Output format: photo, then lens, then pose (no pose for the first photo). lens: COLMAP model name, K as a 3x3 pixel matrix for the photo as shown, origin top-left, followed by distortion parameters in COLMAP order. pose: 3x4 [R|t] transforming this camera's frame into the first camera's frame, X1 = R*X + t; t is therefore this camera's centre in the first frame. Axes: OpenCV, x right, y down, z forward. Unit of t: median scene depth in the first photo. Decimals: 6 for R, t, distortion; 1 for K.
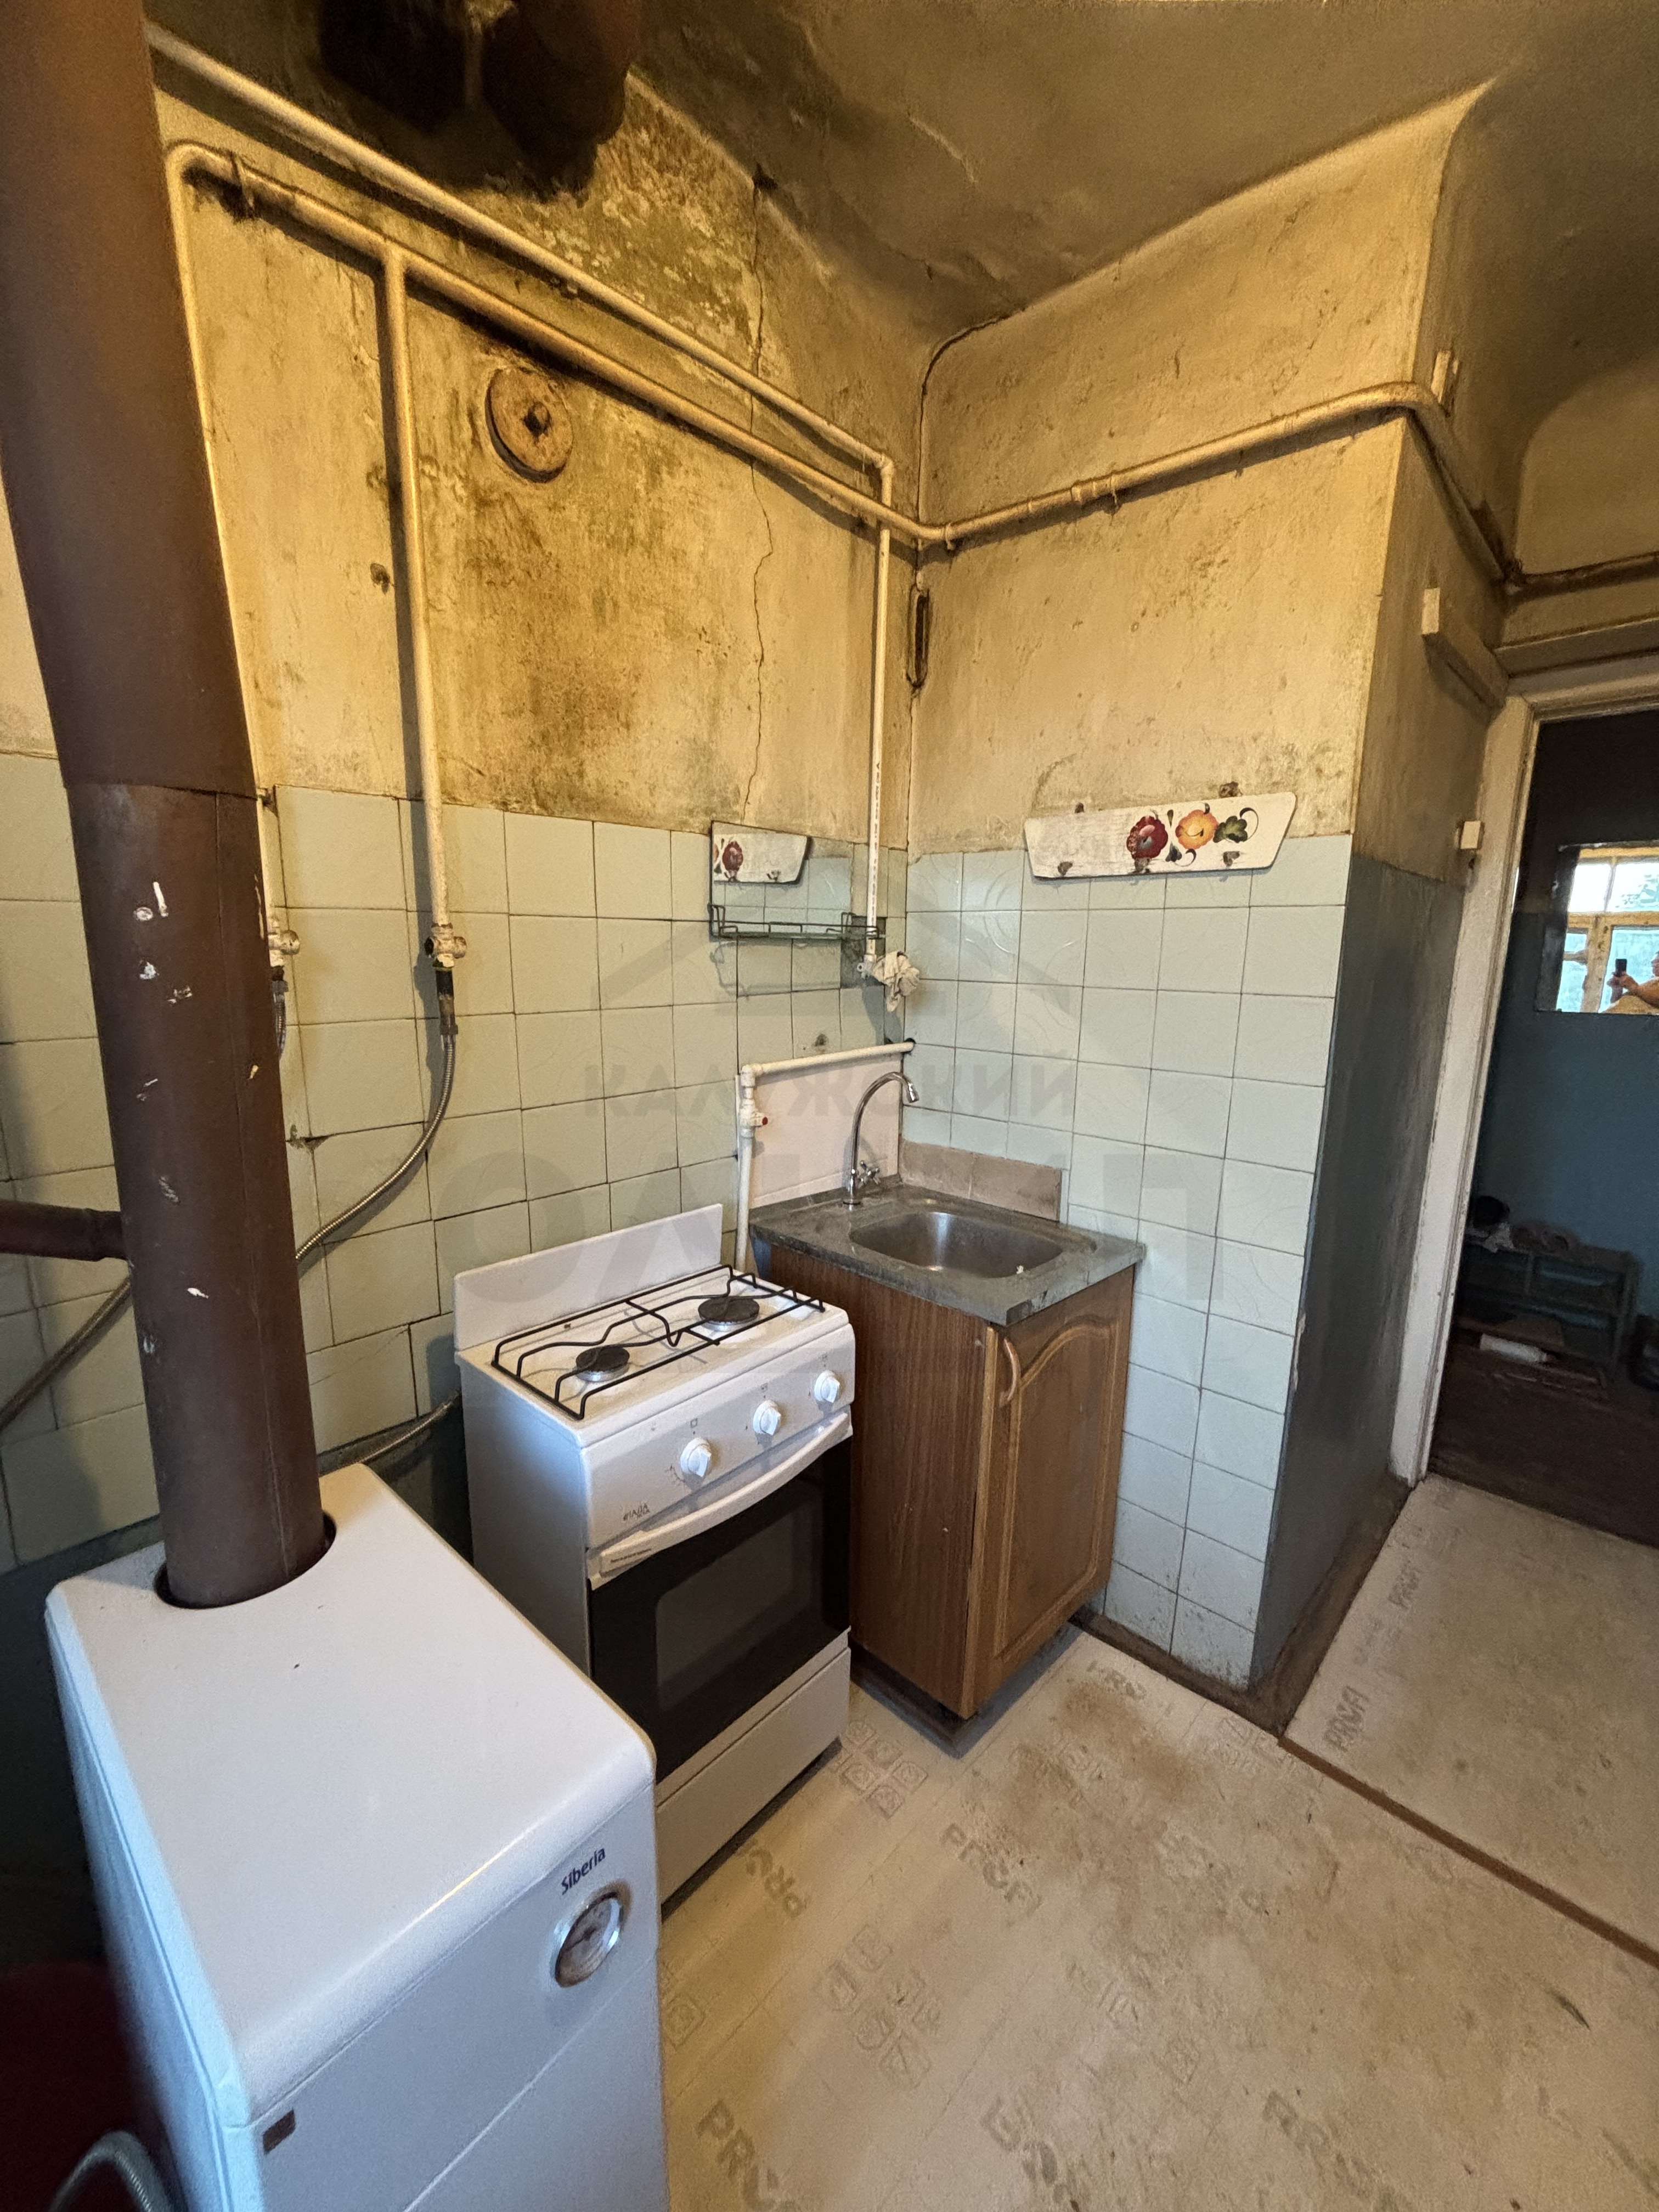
lens RADIAL K [[917.5, 0, 829.5], [0, 917.5, 1106.0], [0, 0, 1]] dist [-0.004187, 0.007277]
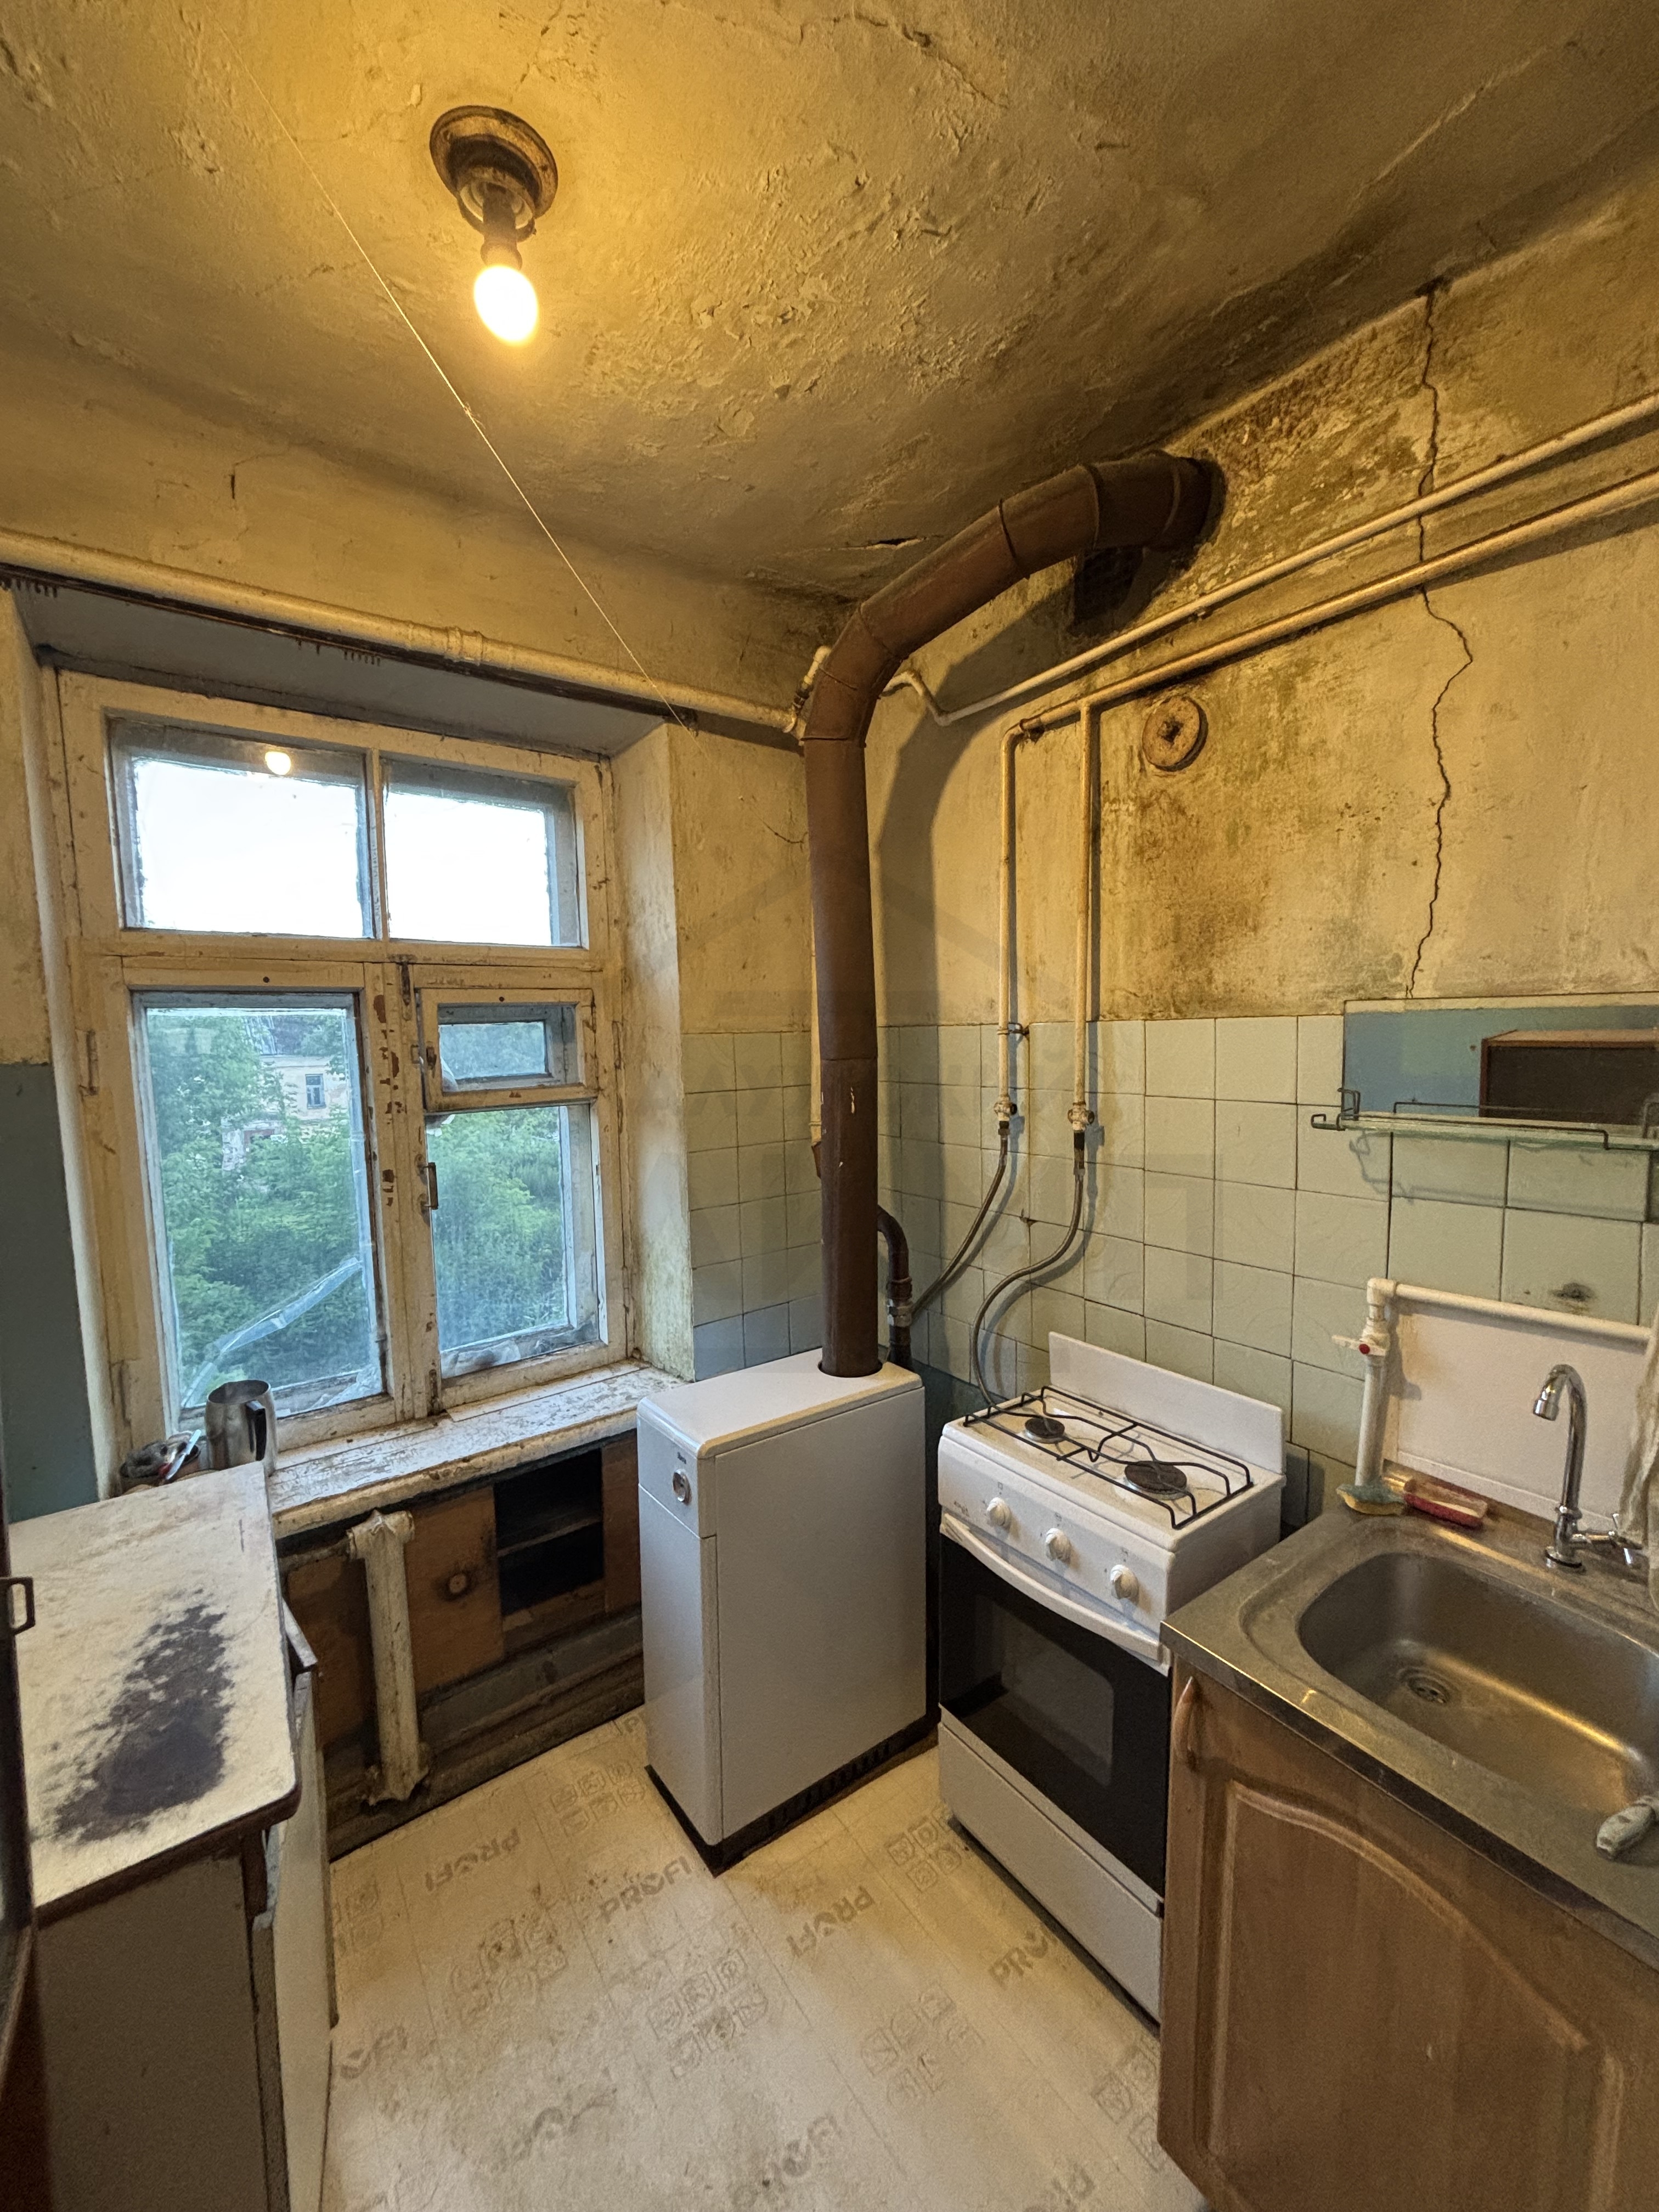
lens RADIAL K [[879.5, 0, 829.5], [0, 879.5, 1106.0], [0, 0, 1]] dist [-0.001159, -0.000224]
pose [[-0.197763, 0.068393, -0.977861, 0.953667], [-0.162799, 0.981418, 0.101566, -0.243502], [0.966637, 0.179280, -0.182954, 0.777008]]
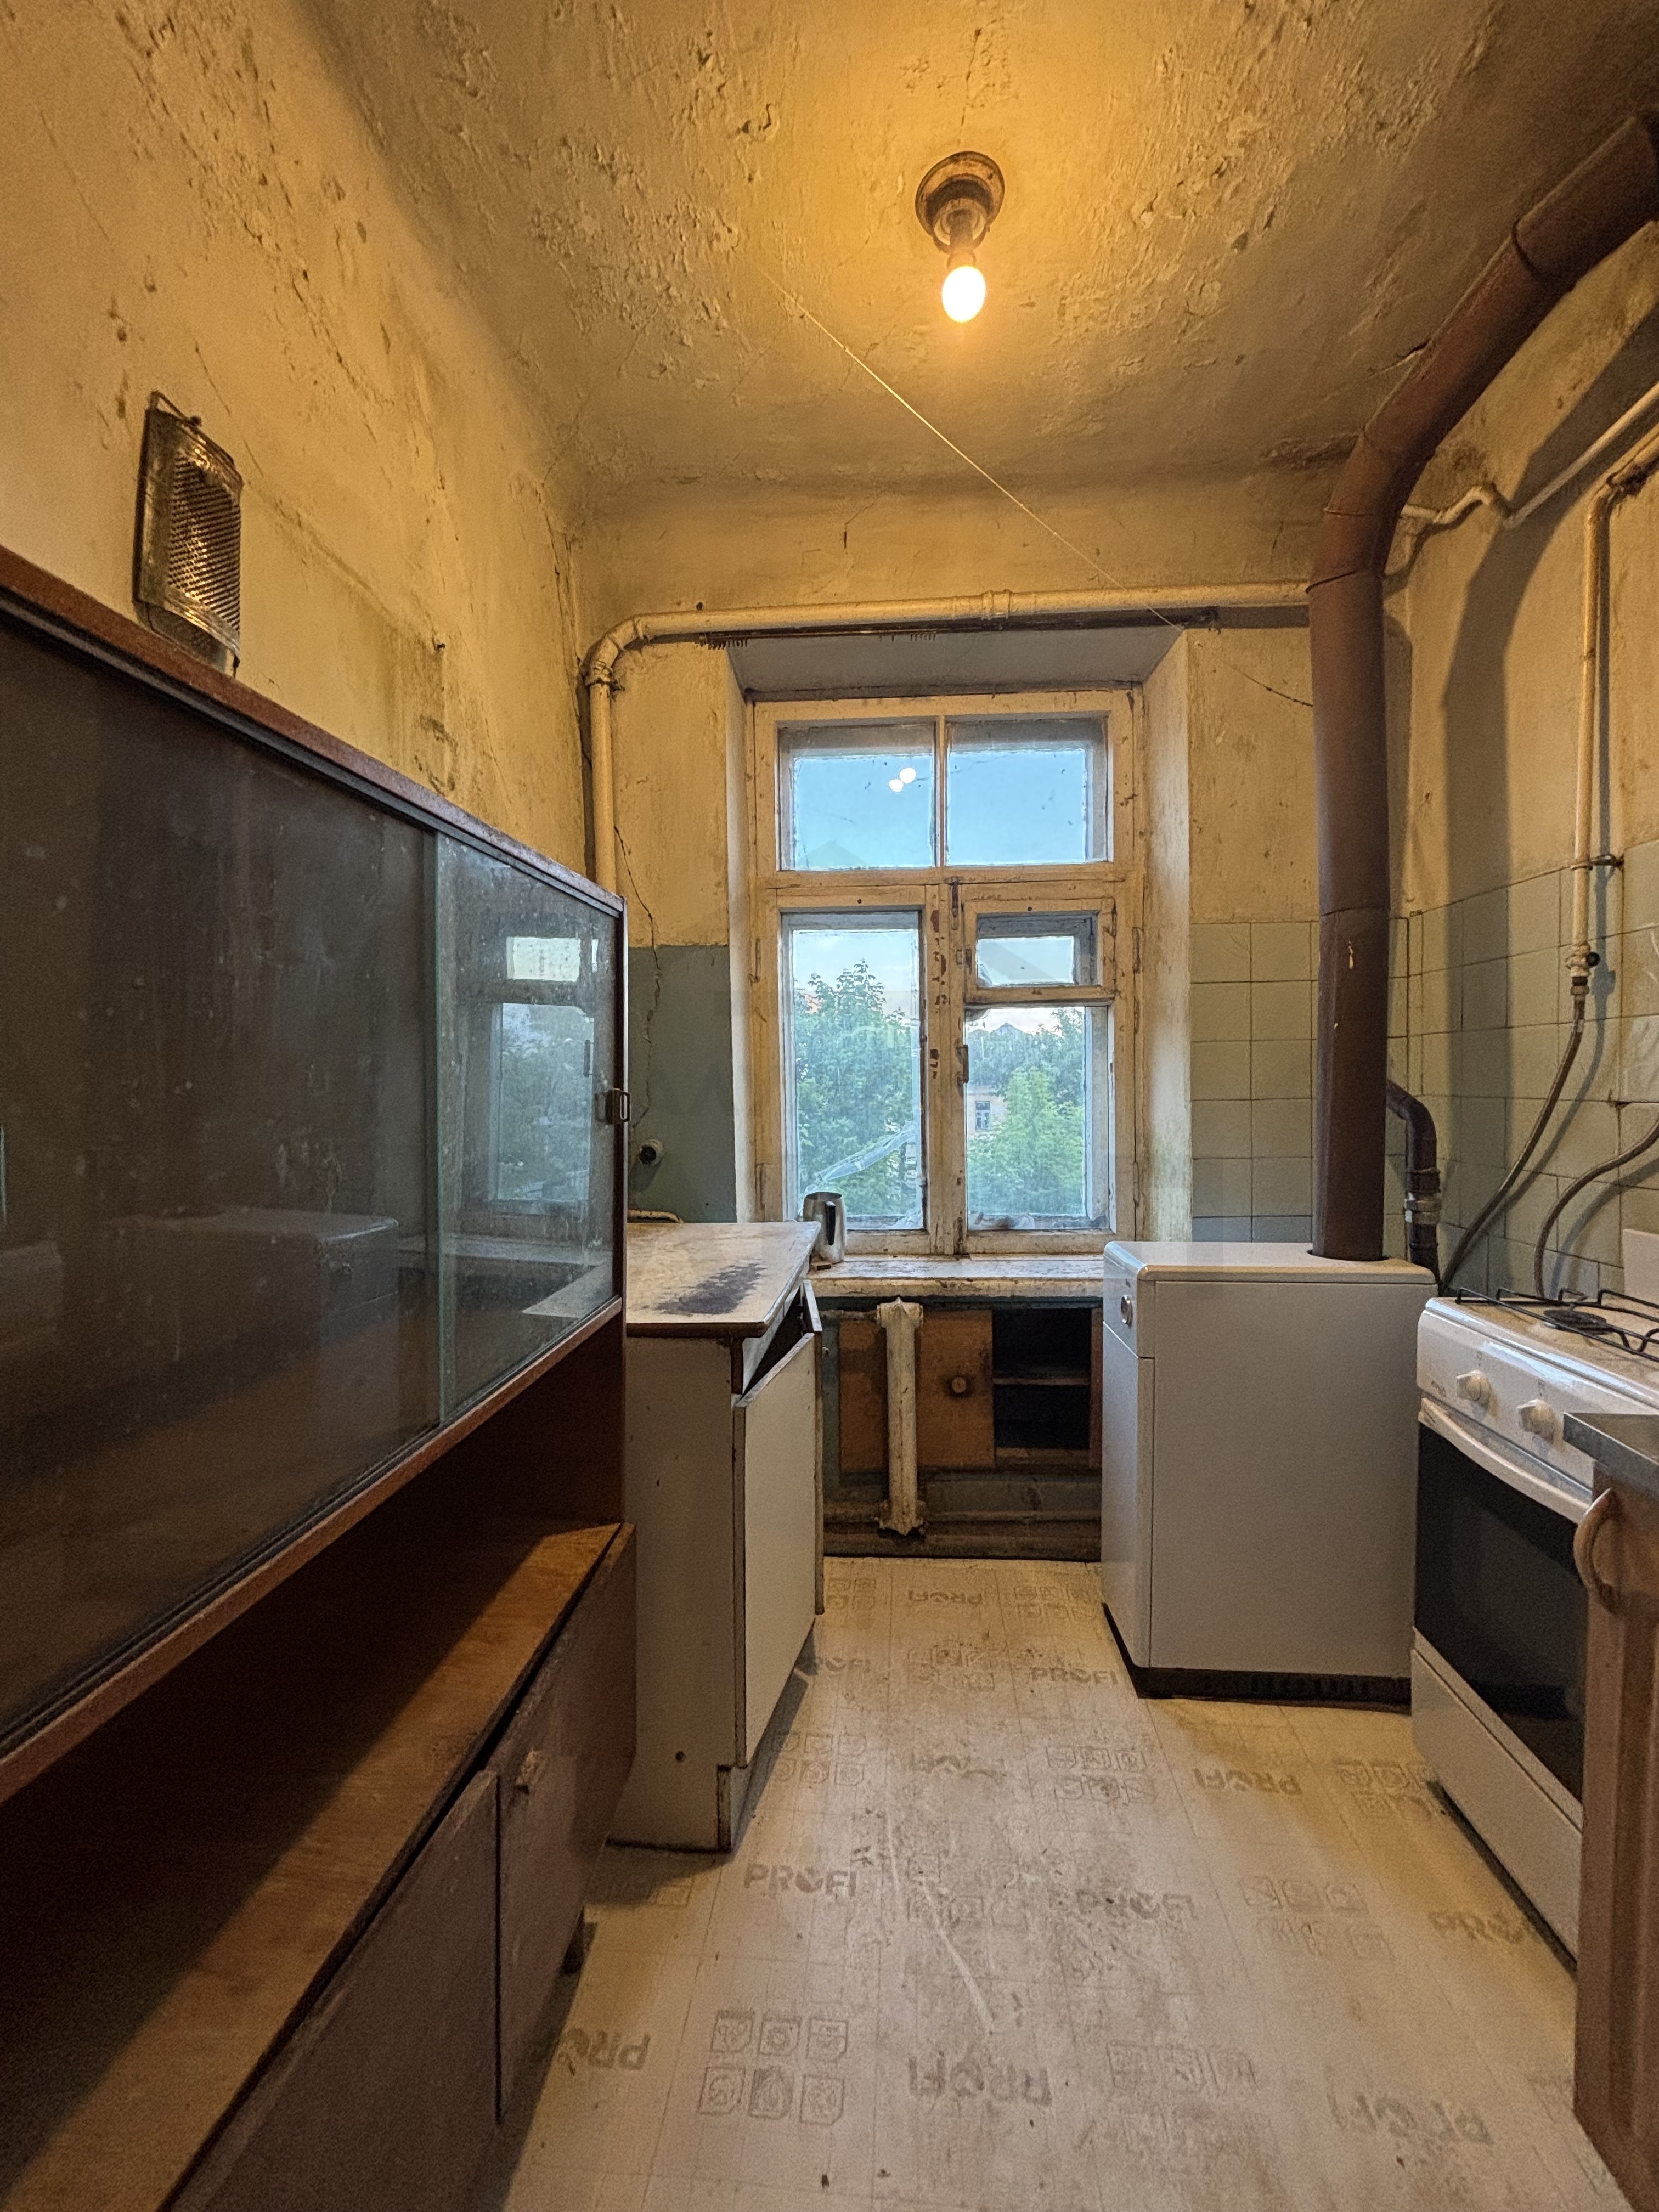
lens RADIAL K [[884.7, 0, 829.5], [0, 884.7, 1106.0], [0, 0, 1]] dist [-0.001938, -0.000980]
pose [[-0.785022, 0.010578, -0.619378, 0.983106], [-0.114693, 0.980085, 0.162105, -0.034607], [0.608758, 0.198294, -0.768175, 1.108741]]
